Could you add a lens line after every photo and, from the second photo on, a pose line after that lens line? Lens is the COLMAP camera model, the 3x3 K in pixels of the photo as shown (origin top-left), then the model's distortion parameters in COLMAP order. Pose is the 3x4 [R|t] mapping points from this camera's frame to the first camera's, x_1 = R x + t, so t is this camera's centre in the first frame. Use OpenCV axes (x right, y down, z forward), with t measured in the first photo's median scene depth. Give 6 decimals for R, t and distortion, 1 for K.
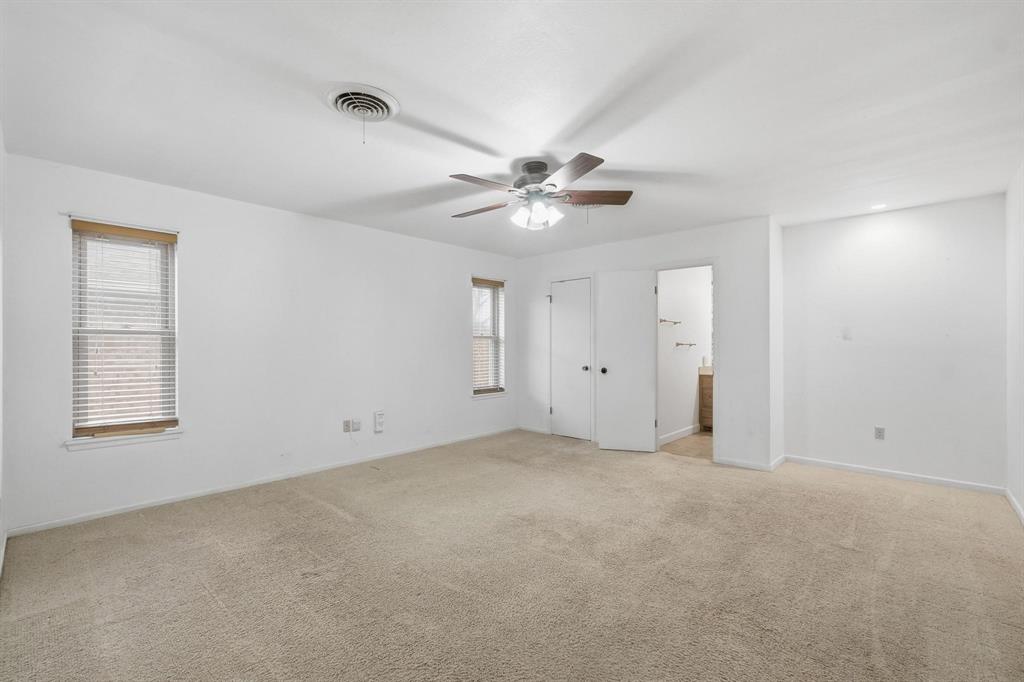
lens RADIAL K [[441.2, 0, 505.9], [0, 441.2, 338.7], [0, 0, 1]] dist [-0.004190, 0.002216]
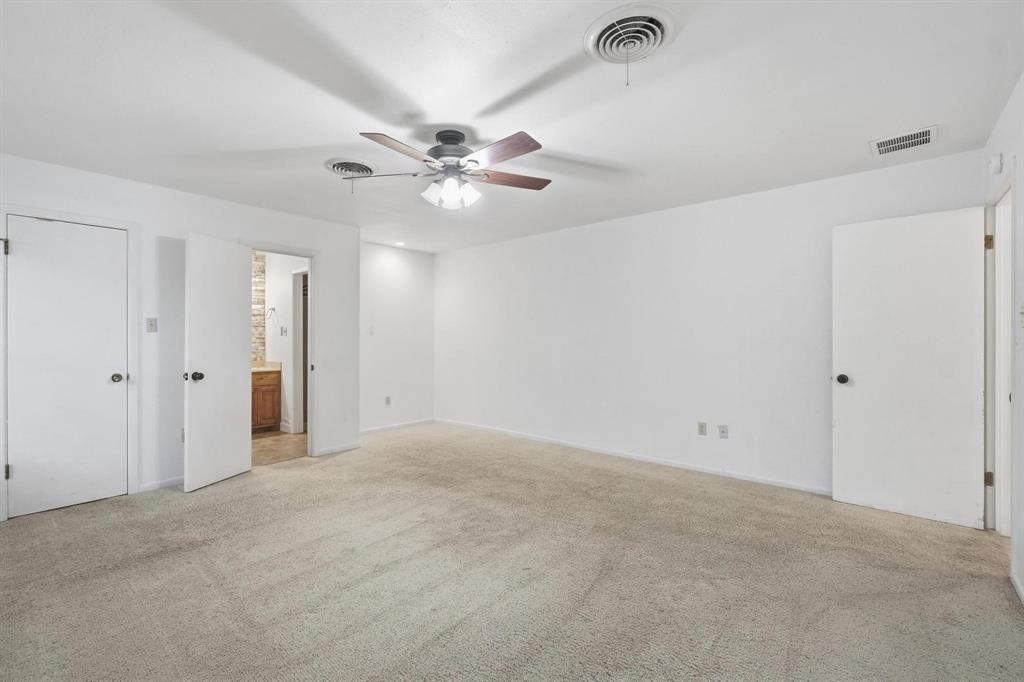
lens RADIAL K [[441.2, 0, 508.7], [0, 441.2, 334.9], [0, 0, 1]] dist [-0.004190, 0.002216]
pose [[-0.036303, 0.008153, 0.999308, -0.574130], [-0.011686, 0.999895, -0.008582, 0.009199], [-0.999273, -0.011990, -0.036204, 0.640087]]
